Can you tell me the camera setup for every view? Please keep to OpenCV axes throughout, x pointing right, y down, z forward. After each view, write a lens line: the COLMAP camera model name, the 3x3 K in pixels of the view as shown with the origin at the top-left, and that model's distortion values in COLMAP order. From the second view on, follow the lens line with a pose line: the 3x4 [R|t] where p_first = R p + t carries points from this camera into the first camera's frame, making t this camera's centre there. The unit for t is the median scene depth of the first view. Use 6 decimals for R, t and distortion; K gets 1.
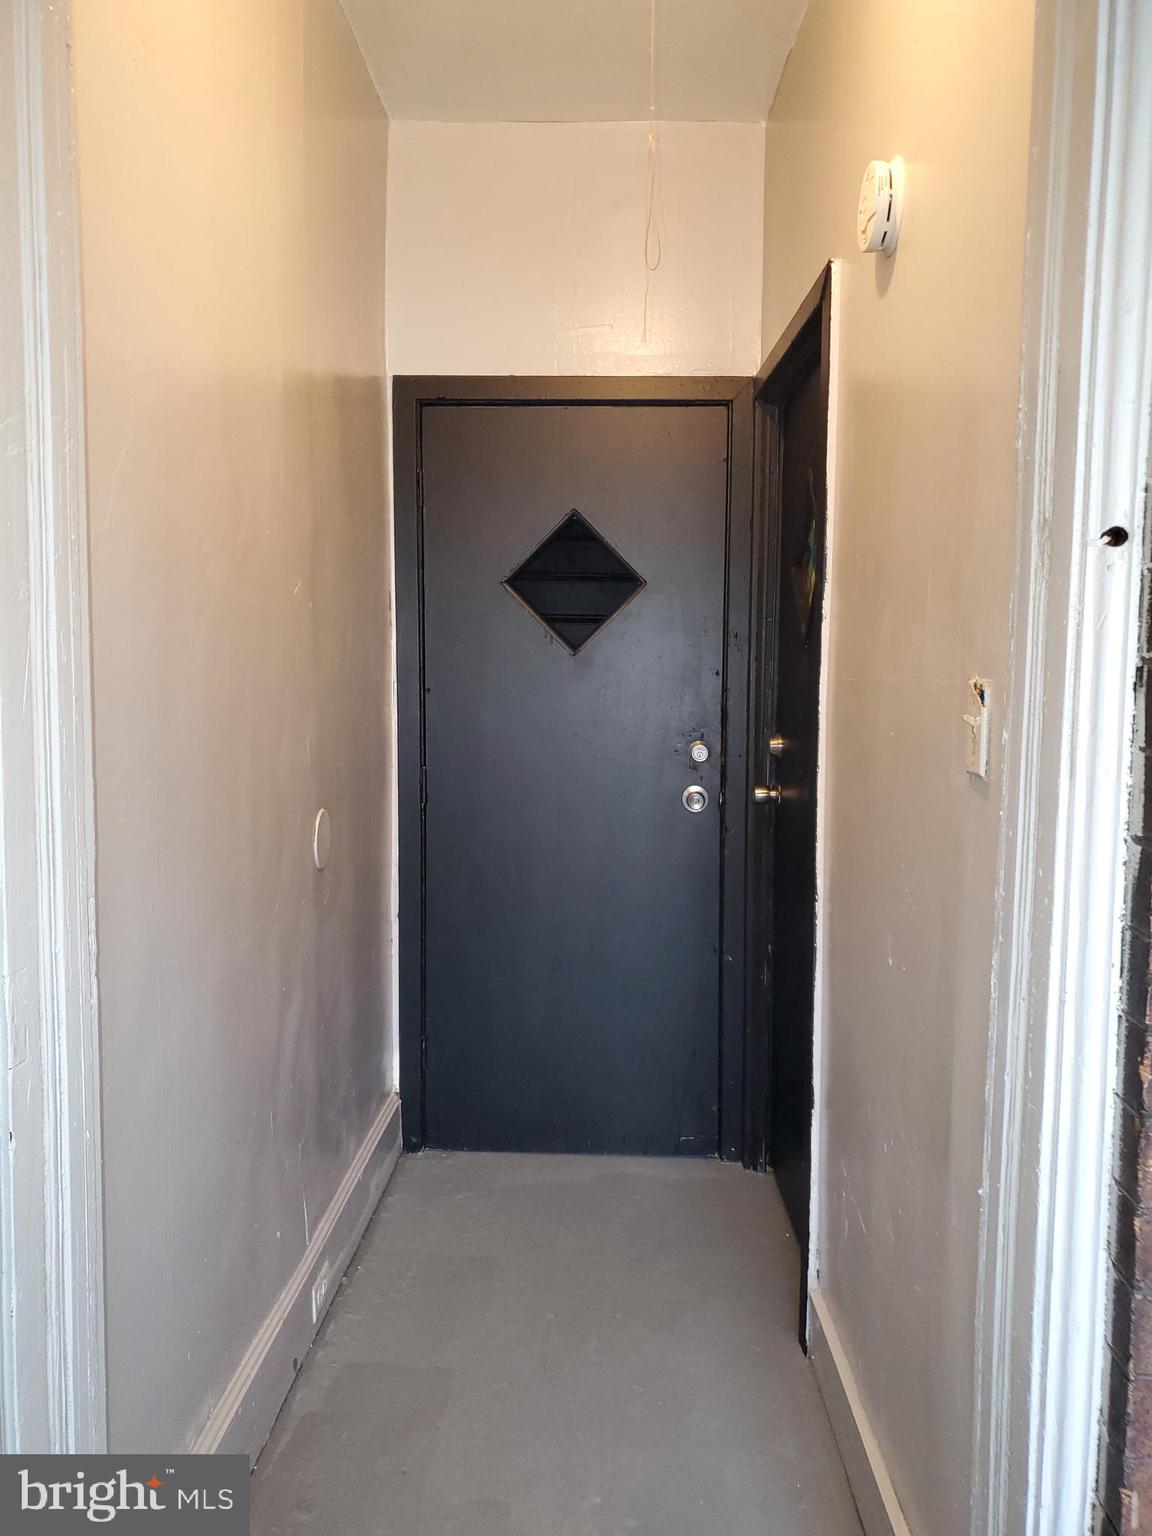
lens RADIAL K [[1169.4, 0, 586.4], [0, 1169.4, 755.6], [0, 0, 1]] dist [0.012040, -0.022693]
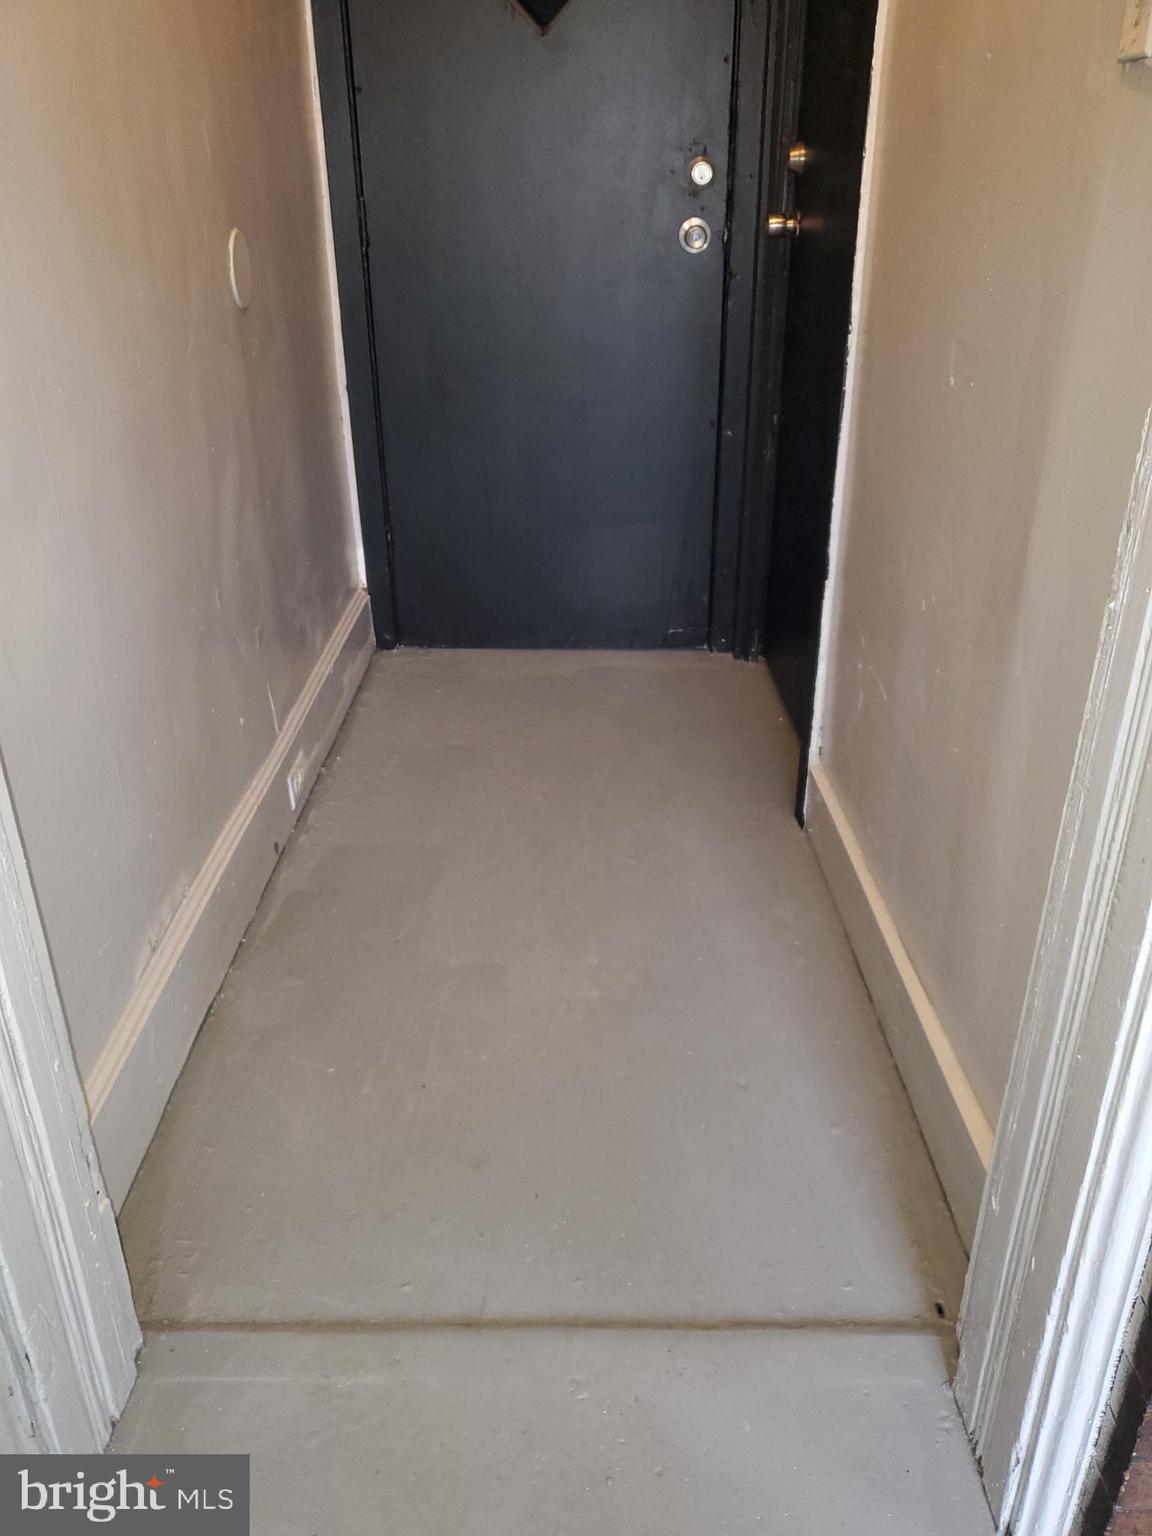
lens RADIAL K [[1169.4, 0, 592.3], [0, 1169.4, 762.1], [0, 0, 1]] dist [0.012040, -0.022693]
pose [[0.999461, -0.020773, 0.025434, -0.008601], [0.009251, 0.921249, 0.388863, 0.058515], [-0.031509, -0.388418, 0.920944, 0.093188]]
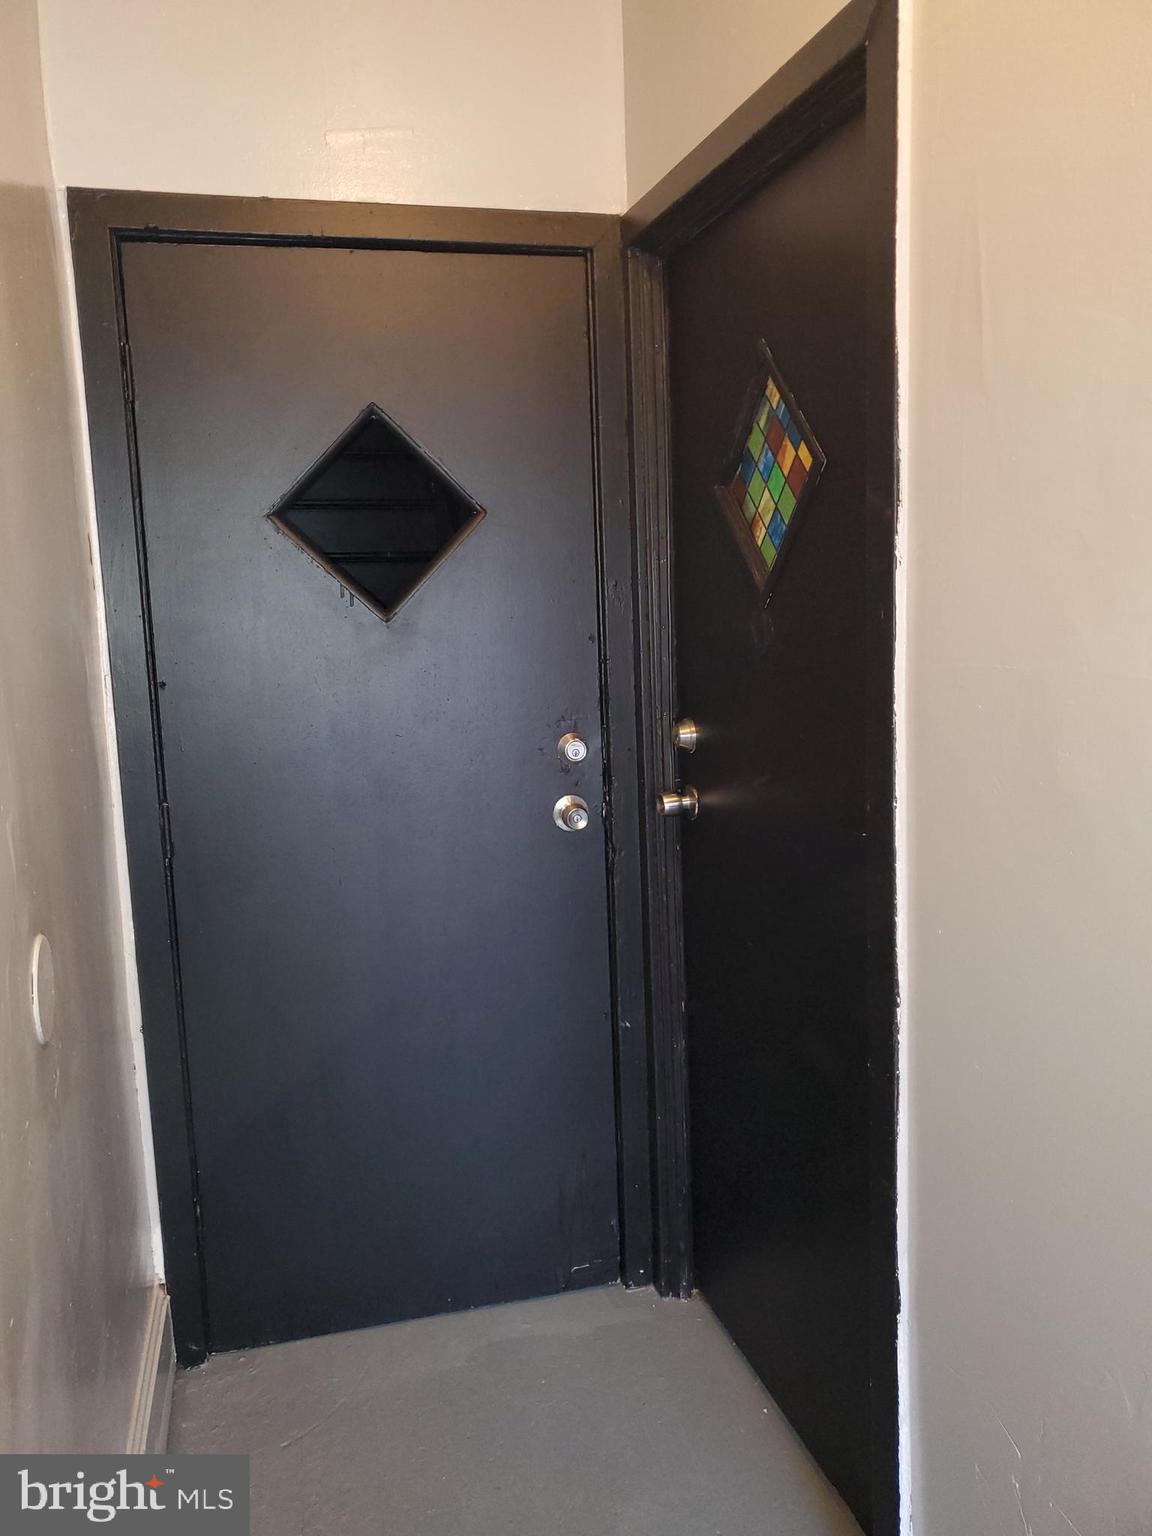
lens RADIAL K [[1169.4, 0, 569.9], [0, 1169.4, 738.5], [0, 0, 1]] dist [0.012040, -0.022693]
pose [[0.958898, -0.074994, 0.273660, -0.102685], [0.061935, 0.996504, 0.056065, -0.050311], [-0.276908, -0.036811, 0.960191, 0.317768]]
